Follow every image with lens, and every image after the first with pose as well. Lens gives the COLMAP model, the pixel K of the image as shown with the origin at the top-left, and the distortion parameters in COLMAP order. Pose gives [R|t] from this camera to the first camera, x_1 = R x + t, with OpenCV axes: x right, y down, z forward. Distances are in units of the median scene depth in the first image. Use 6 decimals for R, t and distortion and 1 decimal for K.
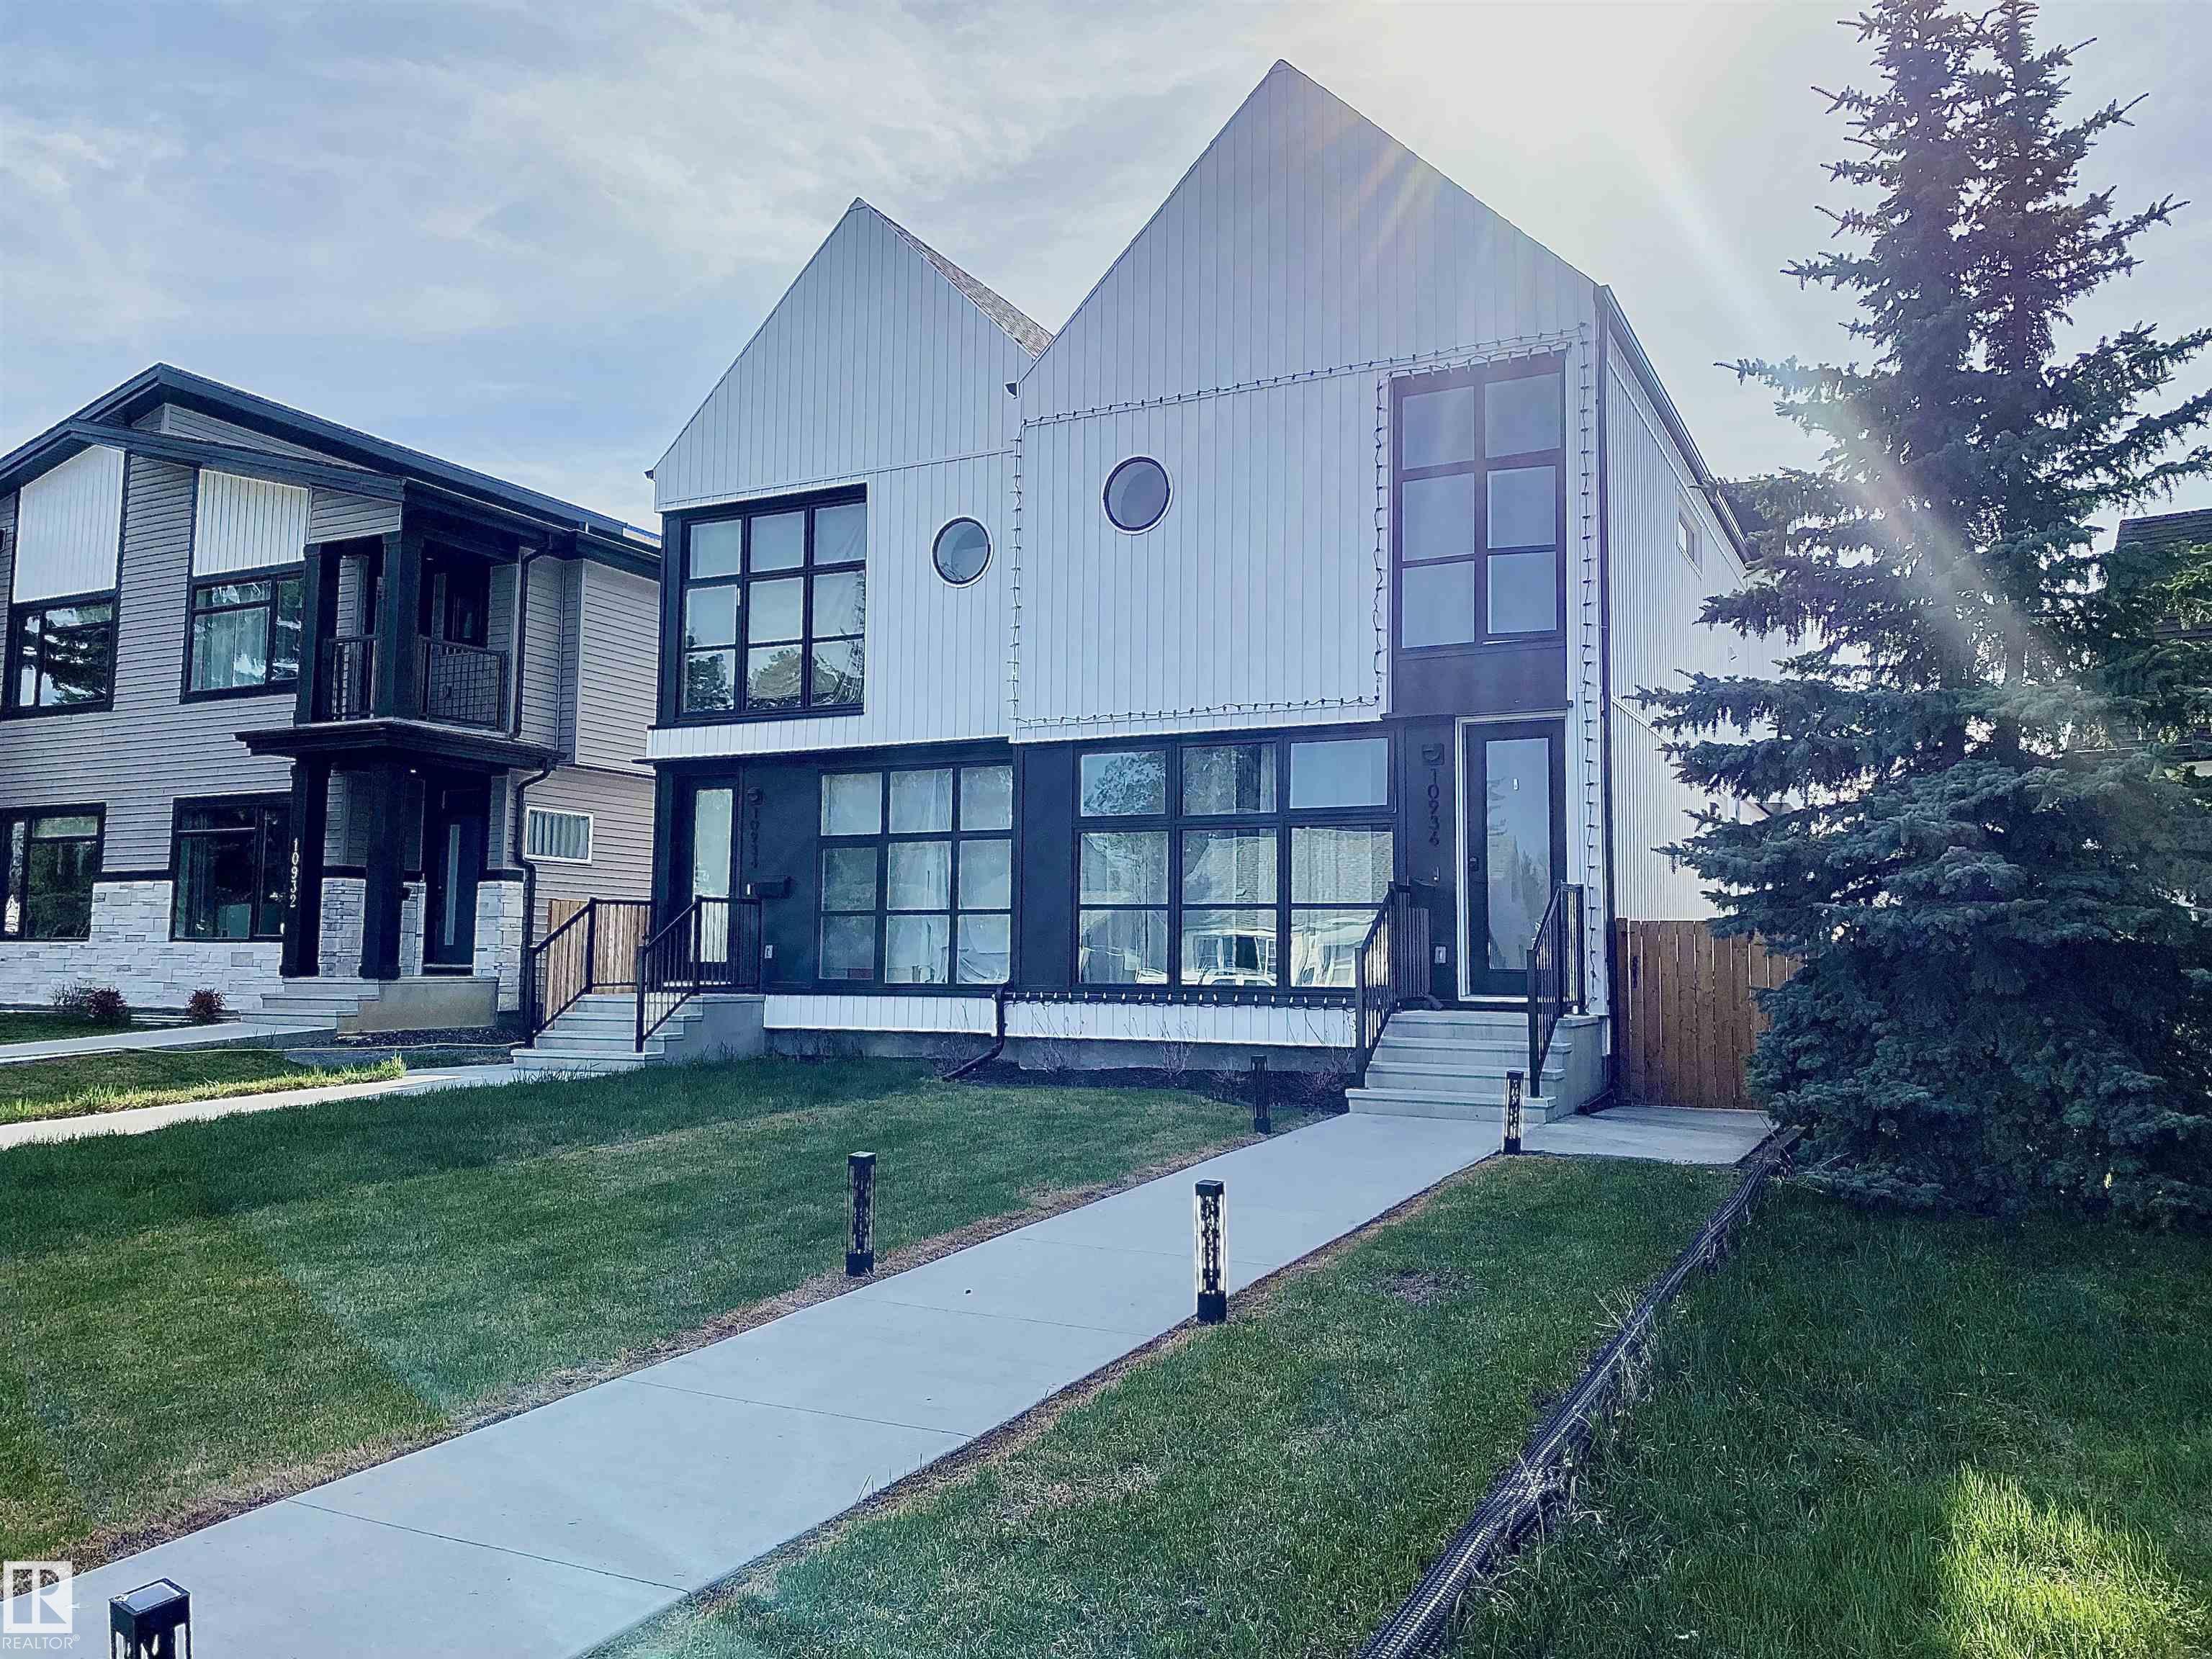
lens RADIAL K [[1683.2, 0, 1082.4], [0, 1683.2, 811.5], [0, 0, 1]] dist [0.043860, -0.054556]
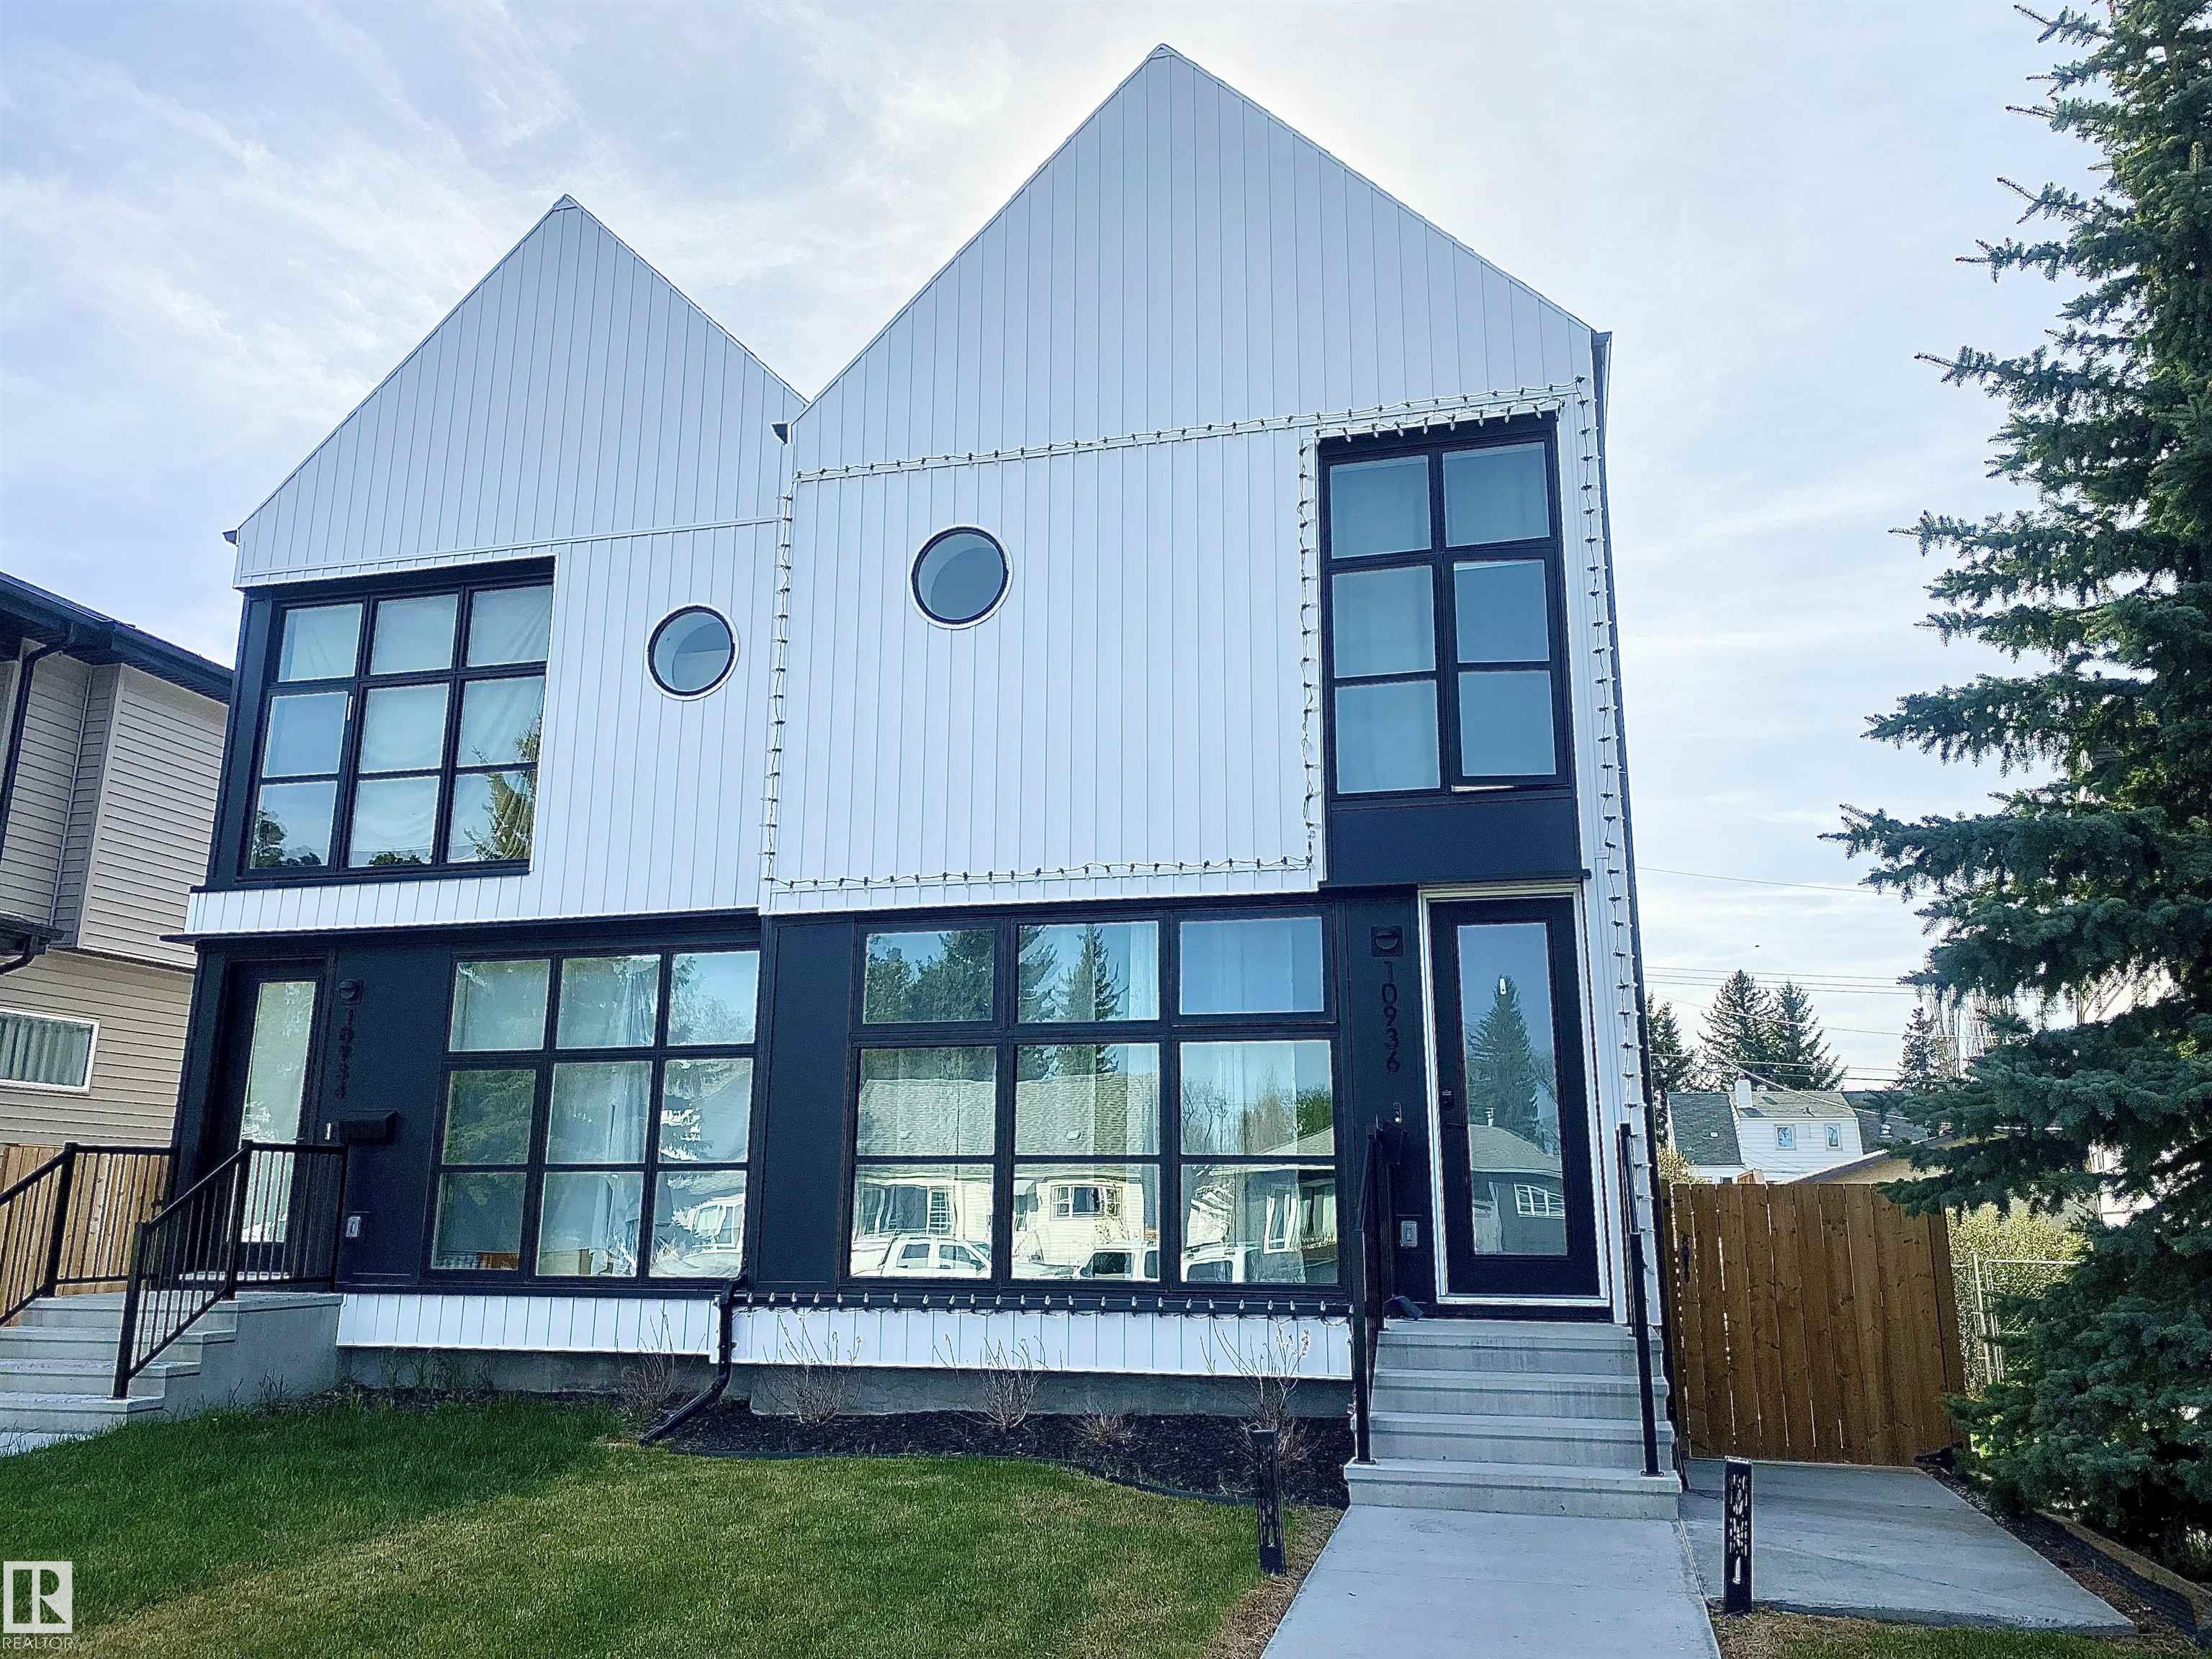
lens RADIAL K [[1683.2, 0, 1092.3], [0, 1683.2, 797.7], [0, 0, 1]] dist [0.043860, -0.054556]
pose [[0.974841, 0.049121, 0.217419, -0.063785], [-0.015895, 0.988252, -0.152007, 0.014512], [-0.222332, 0.144727, 0.964169, 0.302756]]
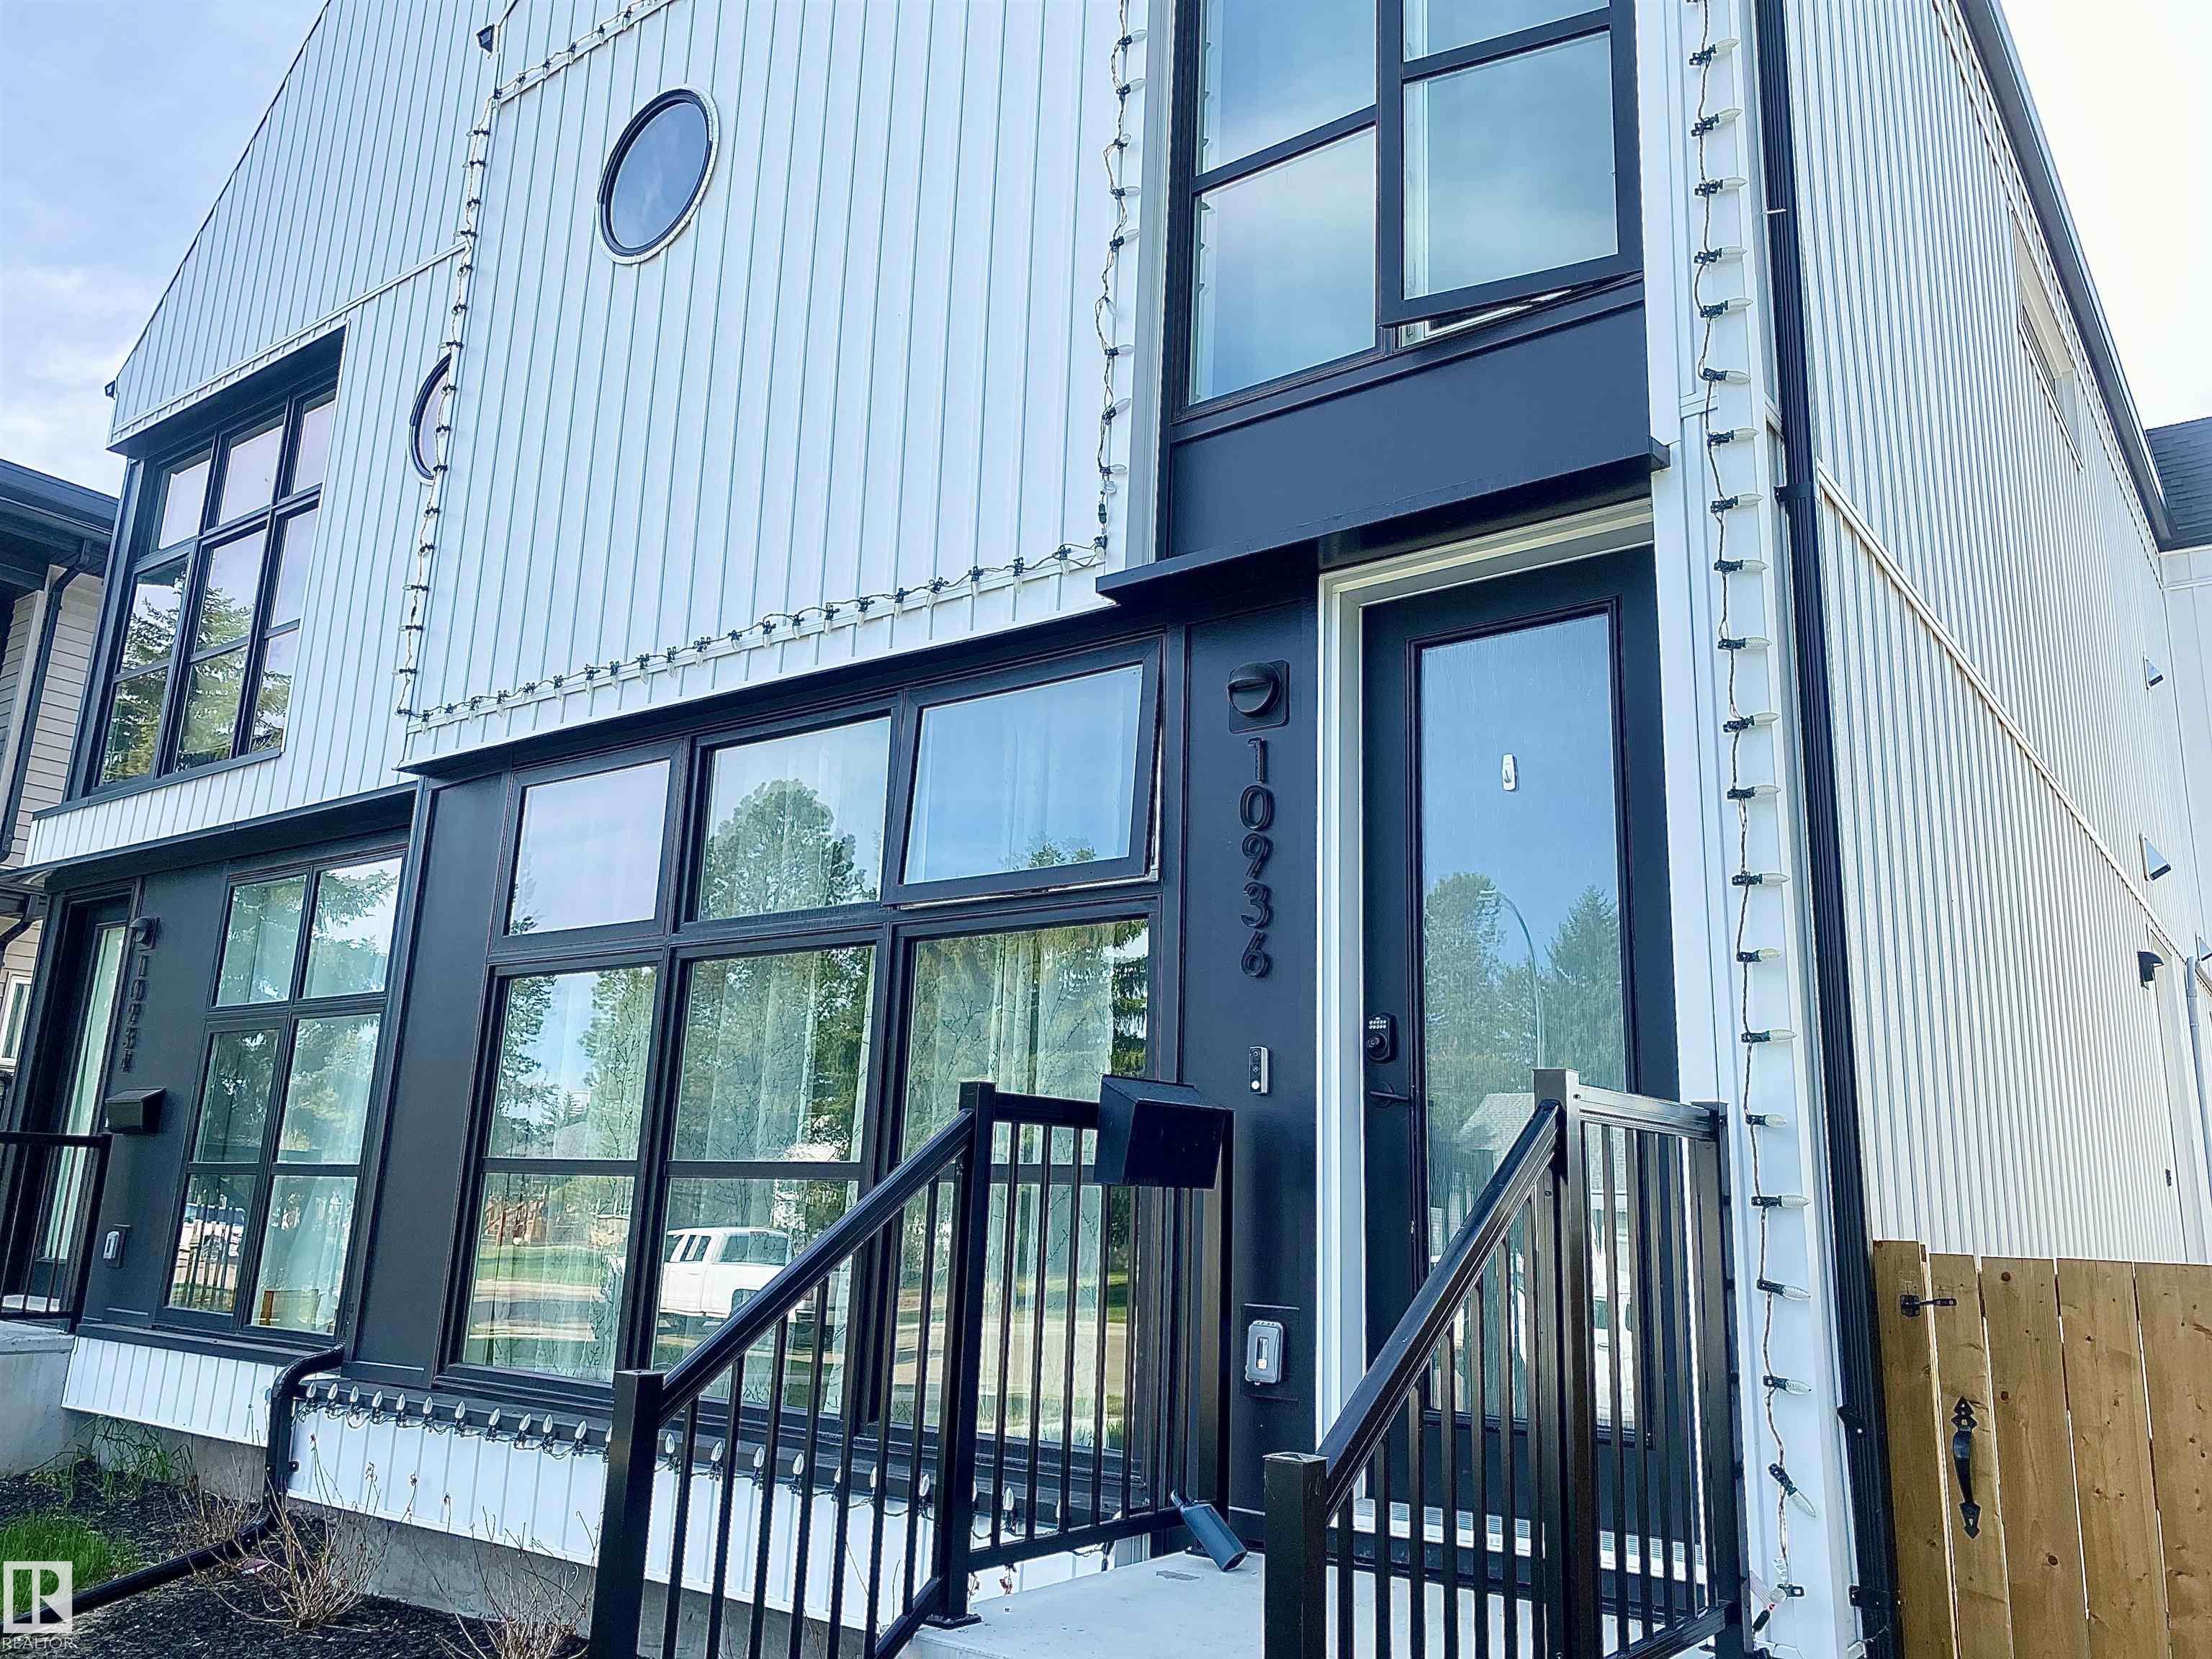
lens RADIAL K [[1683.2, 0, 1102.8], [0, 1683.2, 808.5], [0, 0, 1]] dist [0.043860, -0.054556]
pose [[0.987429, -0.014139, -0.157429, 0.207730], [-0.009638, 0.988752, -0.149251, 0.032164], [0.157768, 0.148892, 0.976187, 0.620609]]
